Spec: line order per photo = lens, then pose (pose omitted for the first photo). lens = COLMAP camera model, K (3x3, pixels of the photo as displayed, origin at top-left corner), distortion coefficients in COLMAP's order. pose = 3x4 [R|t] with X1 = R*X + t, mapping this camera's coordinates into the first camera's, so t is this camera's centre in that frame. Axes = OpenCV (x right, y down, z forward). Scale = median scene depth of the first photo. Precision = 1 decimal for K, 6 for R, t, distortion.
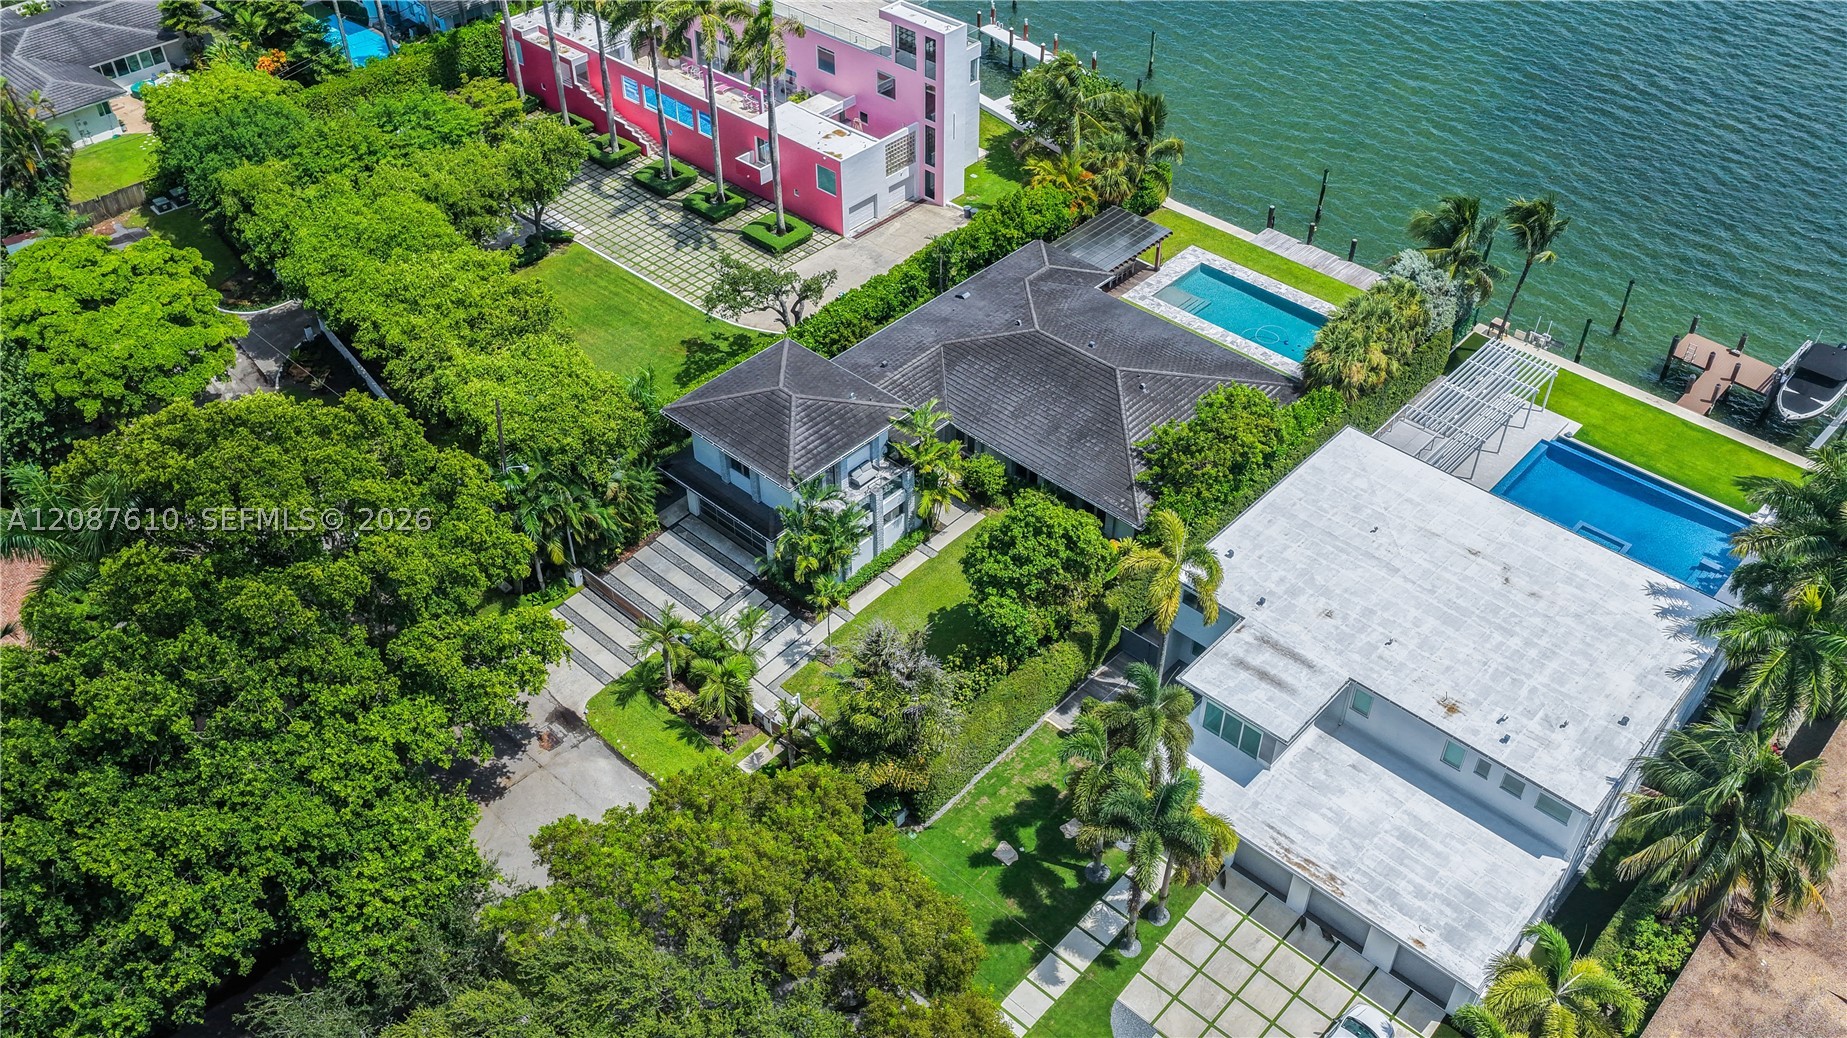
lens RADIAL K [[1538.0, 0, 926.9], [0, 1538.0, 512.4], [0, 0, 1]] dist [-0.005756, 0.022869]
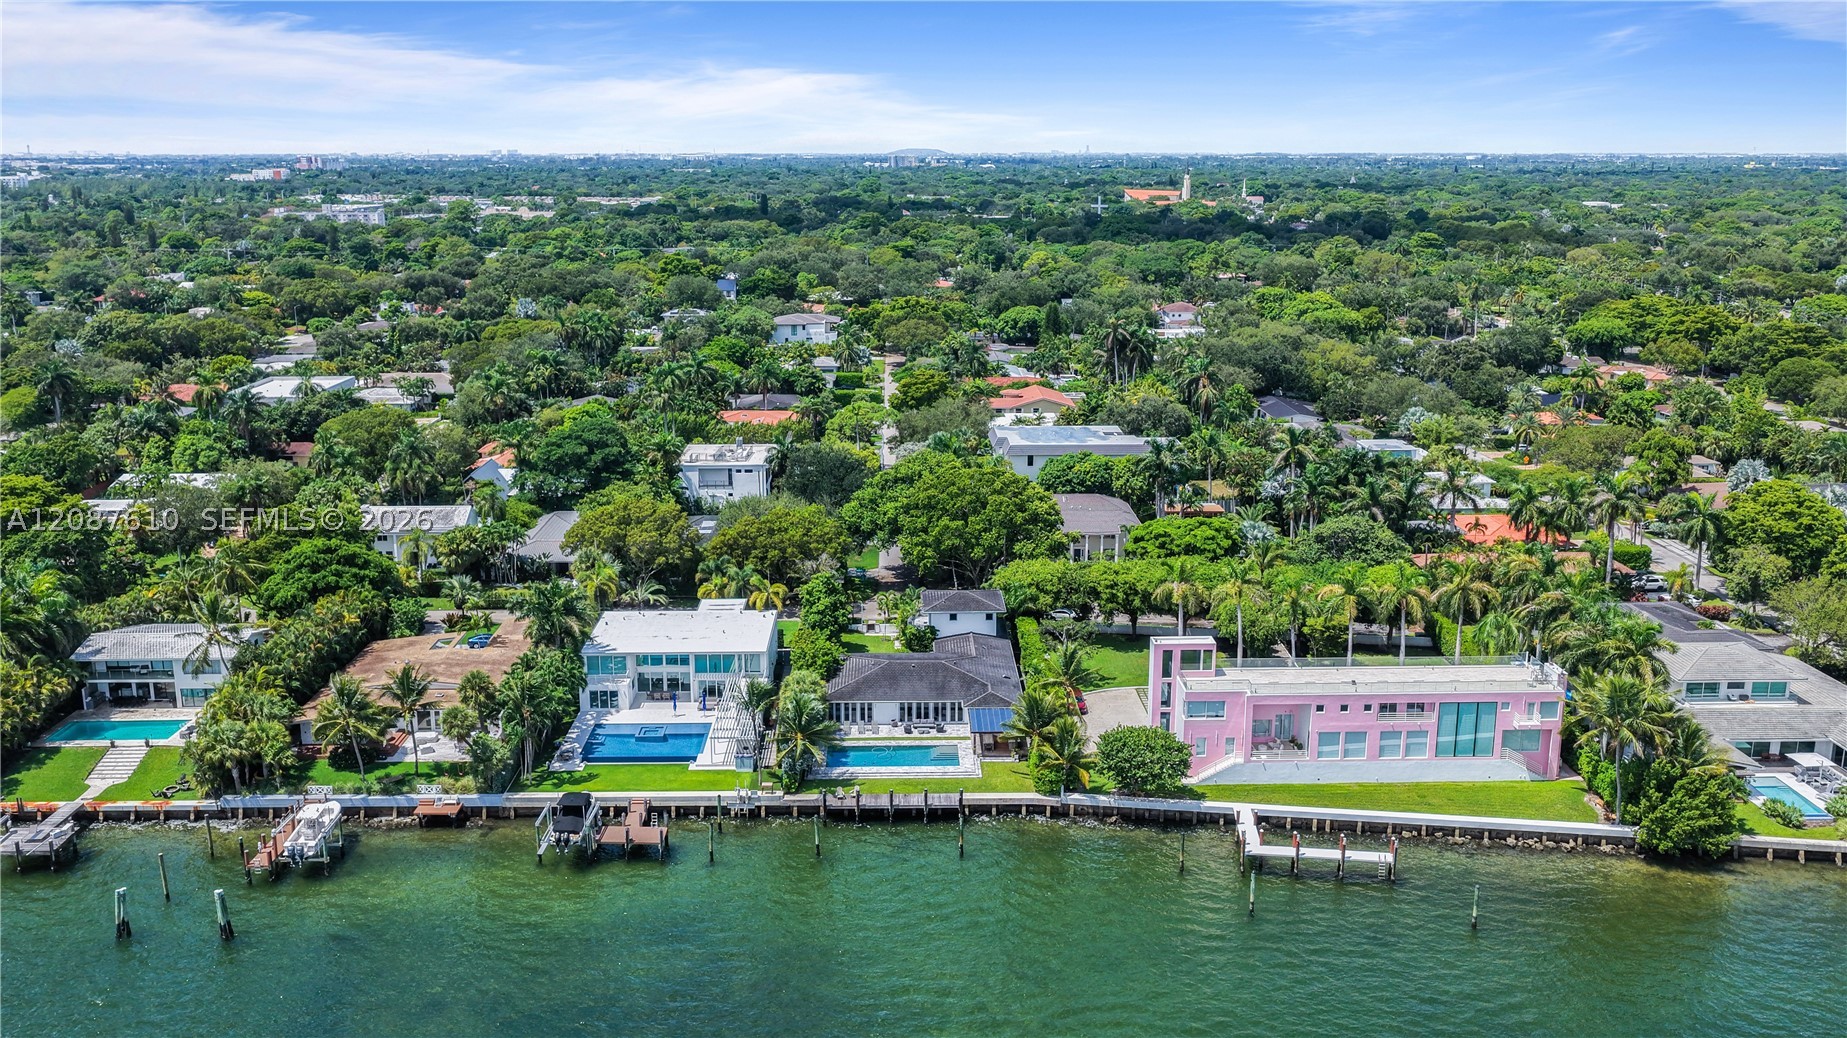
lens RADIAL K [[1538.0, 0, 926.9], [0, 1538.0, 512.4], [0, 0, 1]] dist [-0.005756, 0.022869]
pose [[-0.718729, 0.161942, -0.676168, 1.336668], [-0.449931, 0.633100, 0.629879, -1.420438], [0.530086, 0.756941, -0.382164, 1.573282]]
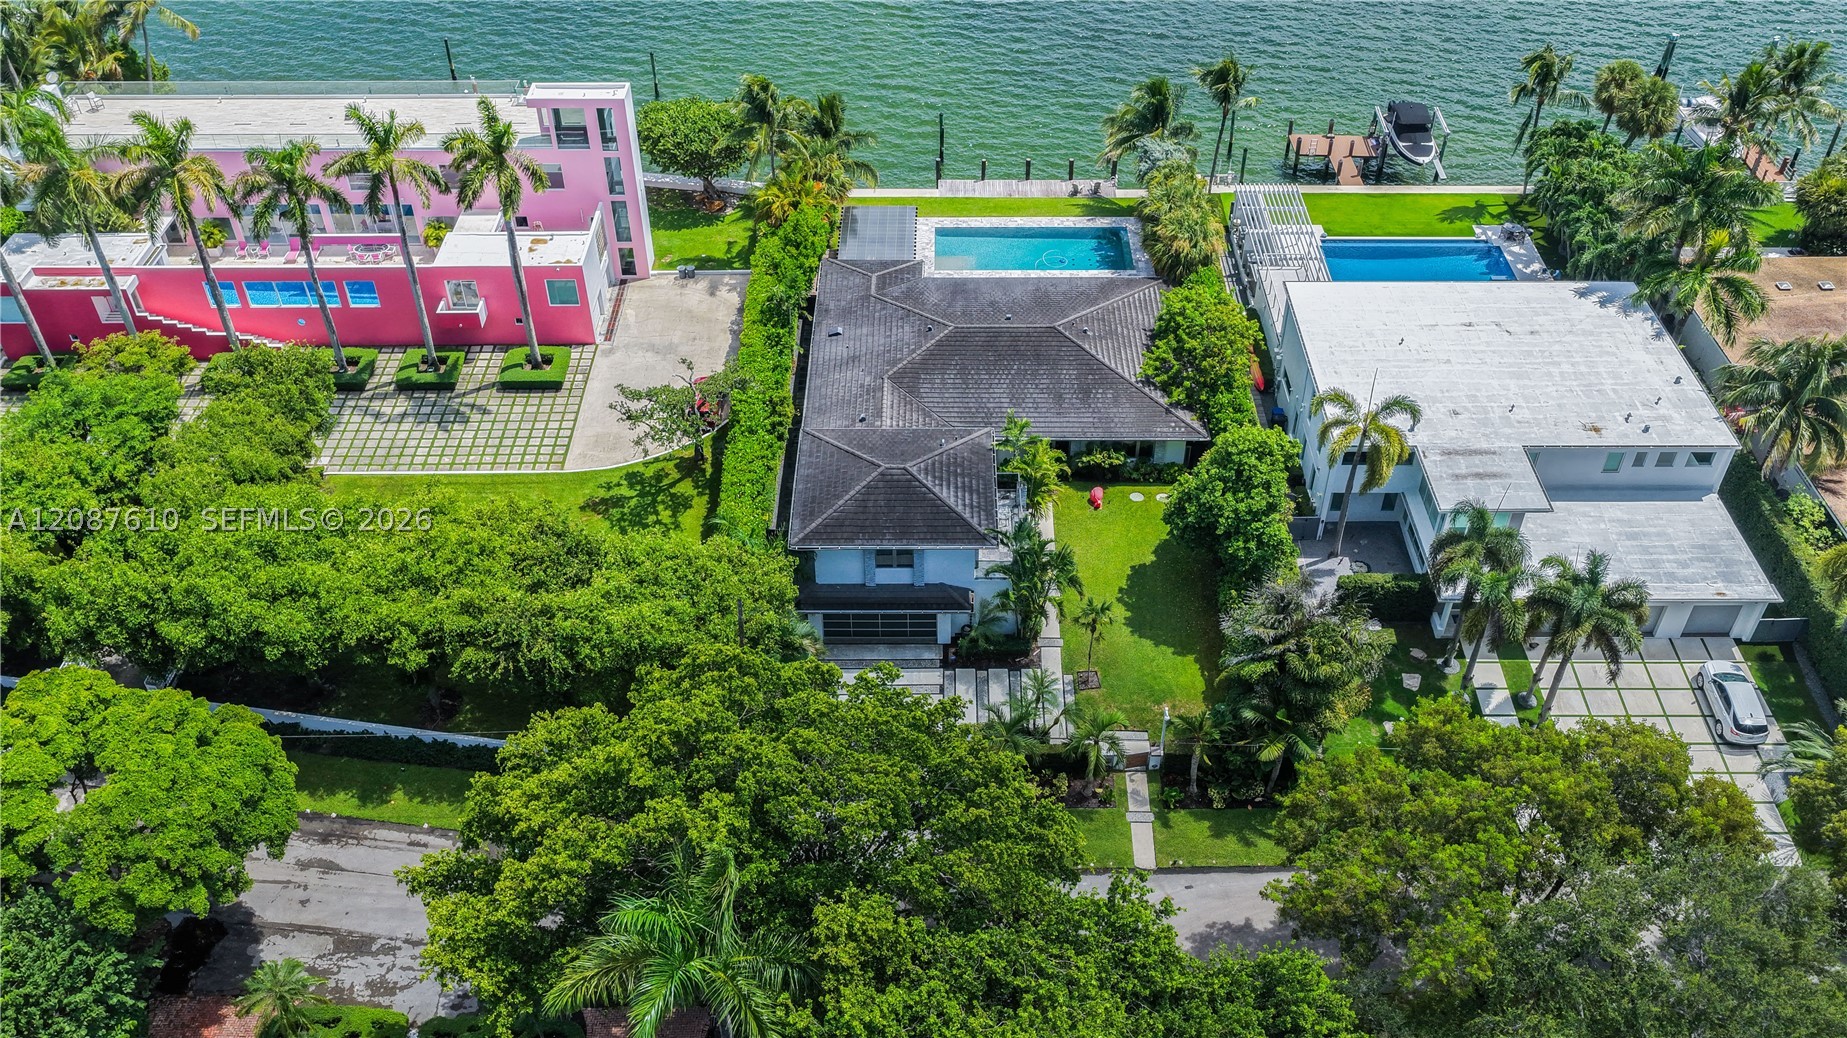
lens RADIAL K [[1533.4, 0, 924.4], [0, 1533.4, 511.4], [0, 0, 1]] dist [-0.009159, 0.039519]
pose [[0.738557, -0.441122, 0.509848, -0.503646], [0.441868, 0.887884, 0.128117, -0.147838], [-0.509201, 0.130664, 0.850671, 0.176170]]
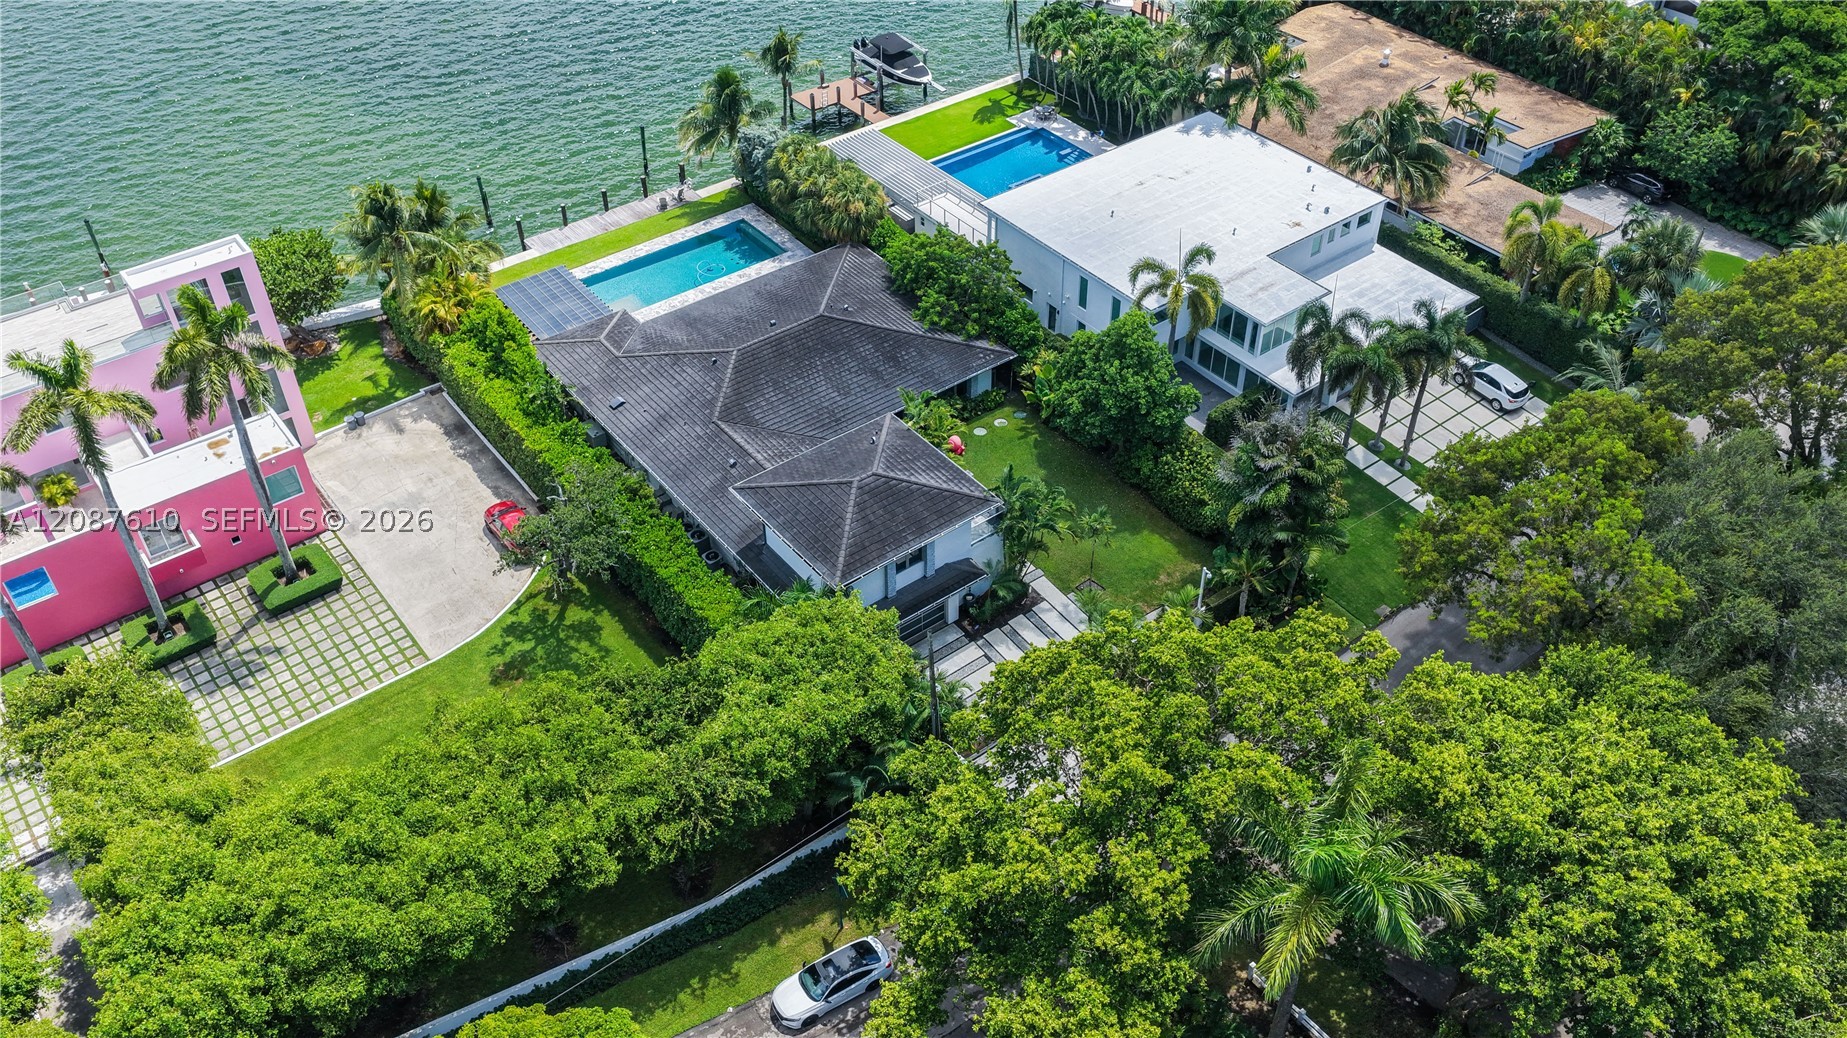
lens RADIAL K [[1538.0, 0, 926.9], [0, 1538.0, 512.4], [0, 0, 1]] dist [-0.005756, 0.022869]
pose [[0.167569, -0.644569, 0.745957, -0.702965], [0.647371, 0.642605, 0.409841, -0.373492], [-0.743526, 0.414234, 0.524956, 0.437546]]
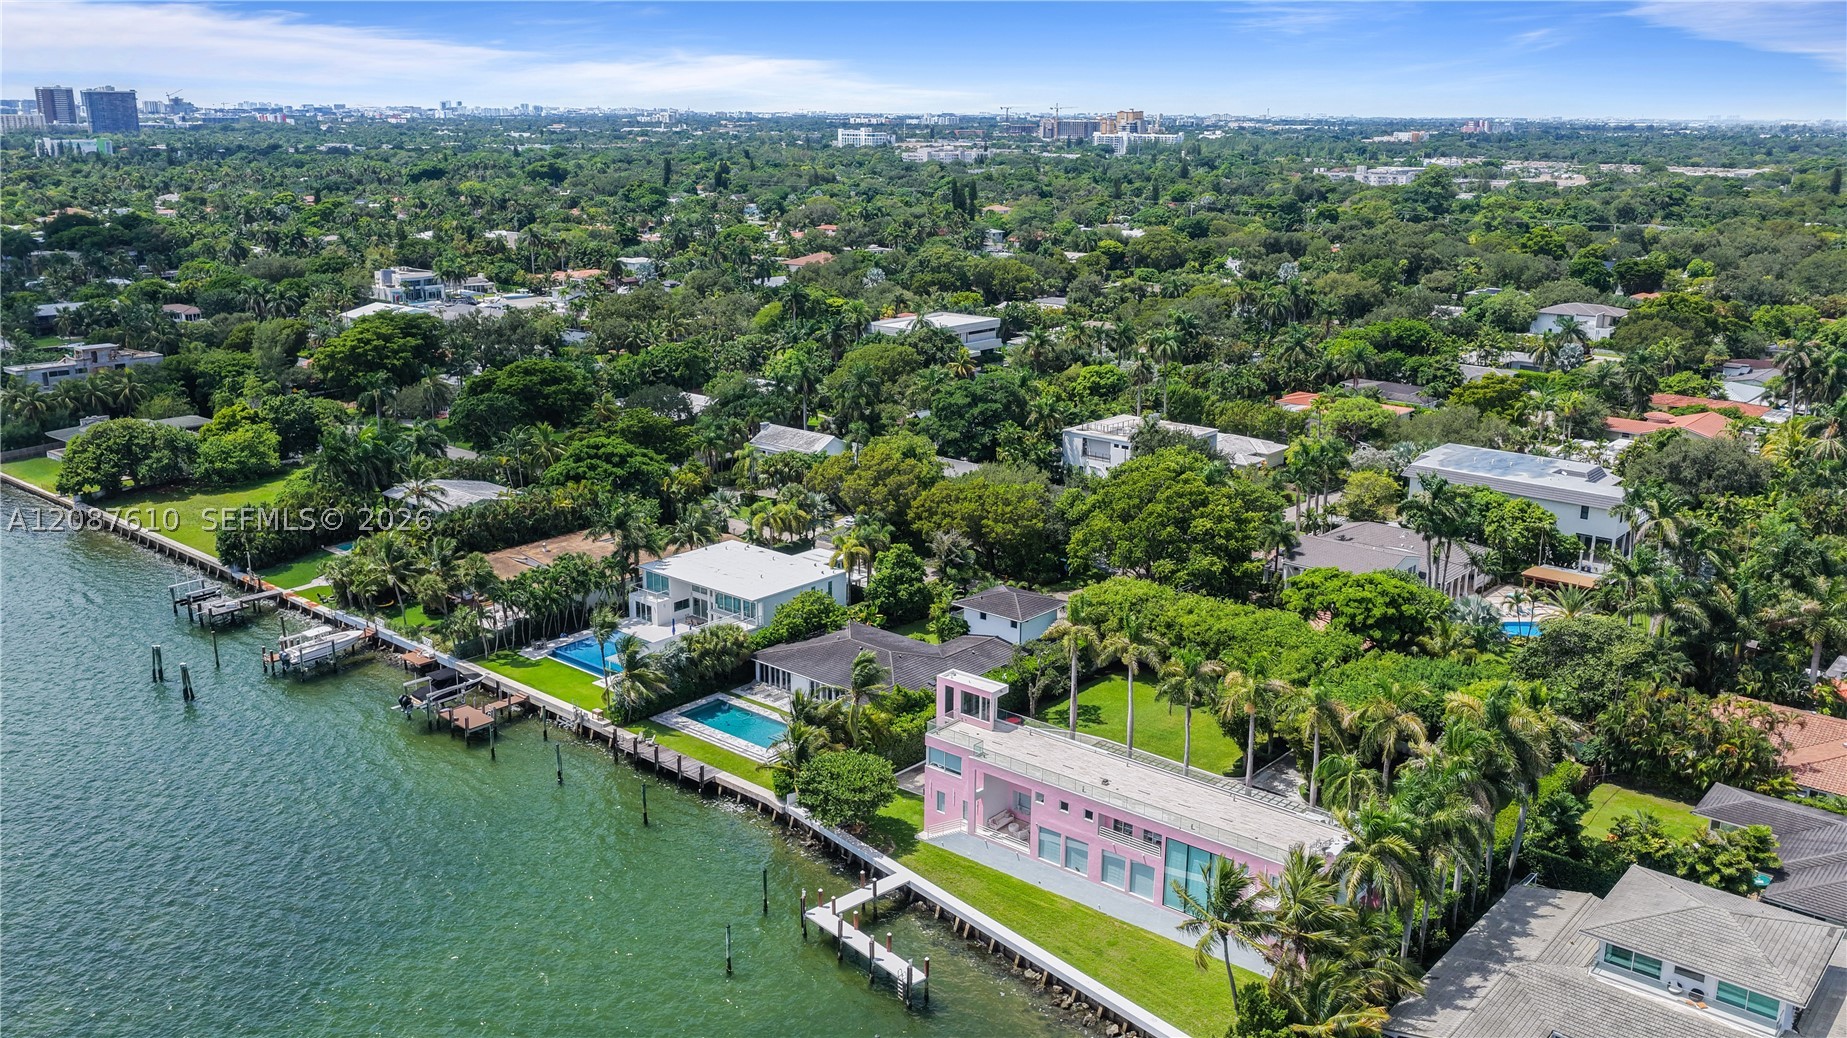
lens RADIAL K [[1519.9, 0, 923.5], [0, 1519.9, 519.0], [0, 0, 1]] dist [-0.004047, 0.001687]
pose [[-0.999326, 0.005765, -0.036257, 0.095601], [-0.026648, 0.565414, 0.824377, -1.678692], [0.025253, 0.824787, -0.564879, 1.877954]]
